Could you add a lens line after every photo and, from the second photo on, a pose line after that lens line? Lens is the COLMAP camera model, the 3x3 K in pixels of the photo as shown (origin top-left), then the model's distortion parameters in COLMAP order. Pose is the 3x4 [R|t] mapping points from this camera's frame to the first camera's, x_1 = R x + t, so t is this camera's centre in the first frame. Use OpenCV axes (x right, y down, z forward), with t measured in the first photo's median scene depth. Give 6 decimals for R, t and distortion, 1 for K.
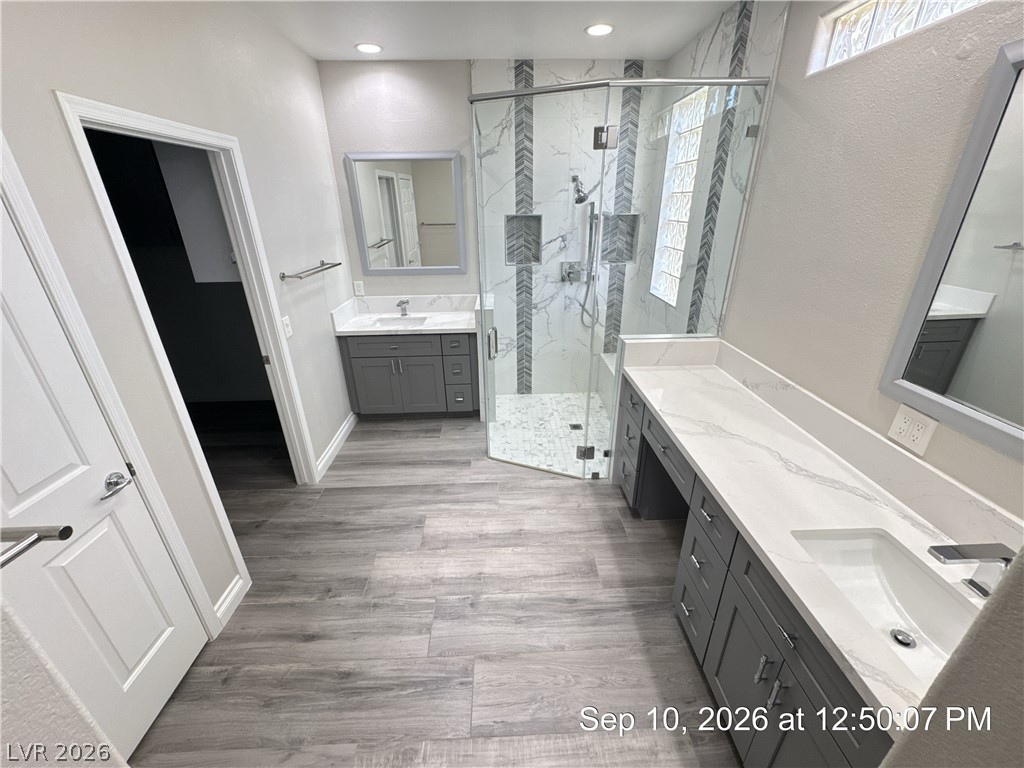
lens RADIAL K [[410.6, 0, 512.6], [0, 410.6, 386.9], [0, 0, 1]] dist [-0.003759, 0.000491]
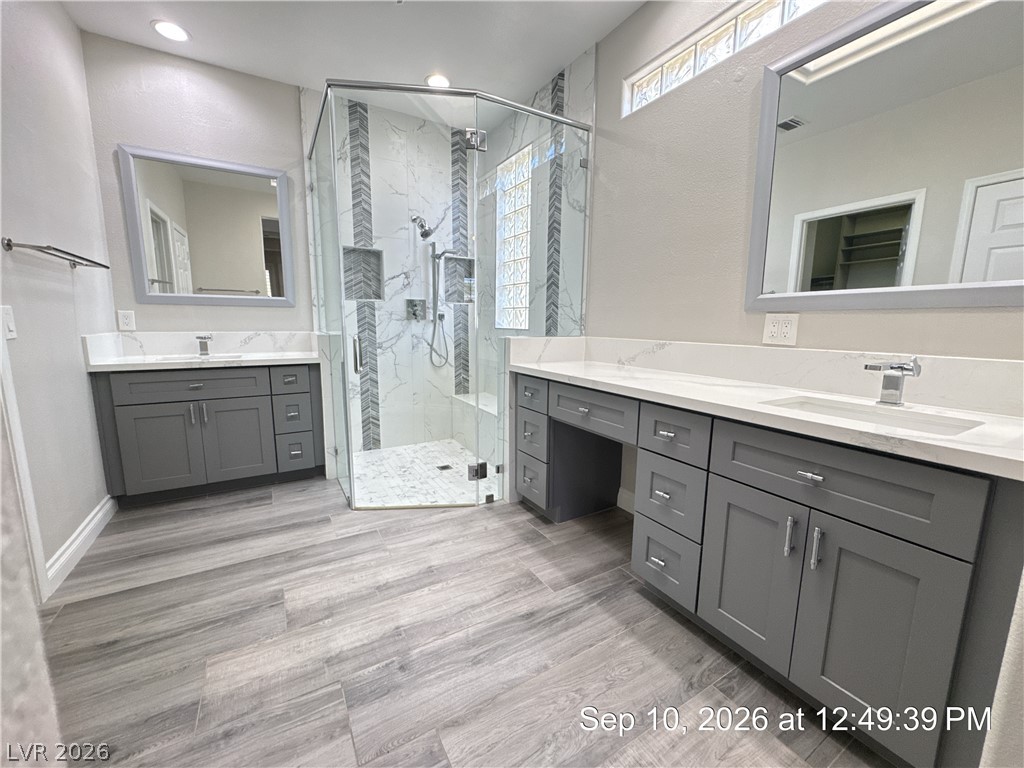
lens RADIAL K [[410.6, 0, 514.4], [0, 410.6, 385.4], [0, 0, 1]] dist [-0.003759, 0.000491]
pose [[0.878853, -0.051740, 0.474278, -0.177574], [0.173140, 0.960918, -0.216006, 0.202588], [-0.444567, 0.271954, 0.853464, 0.169537]]
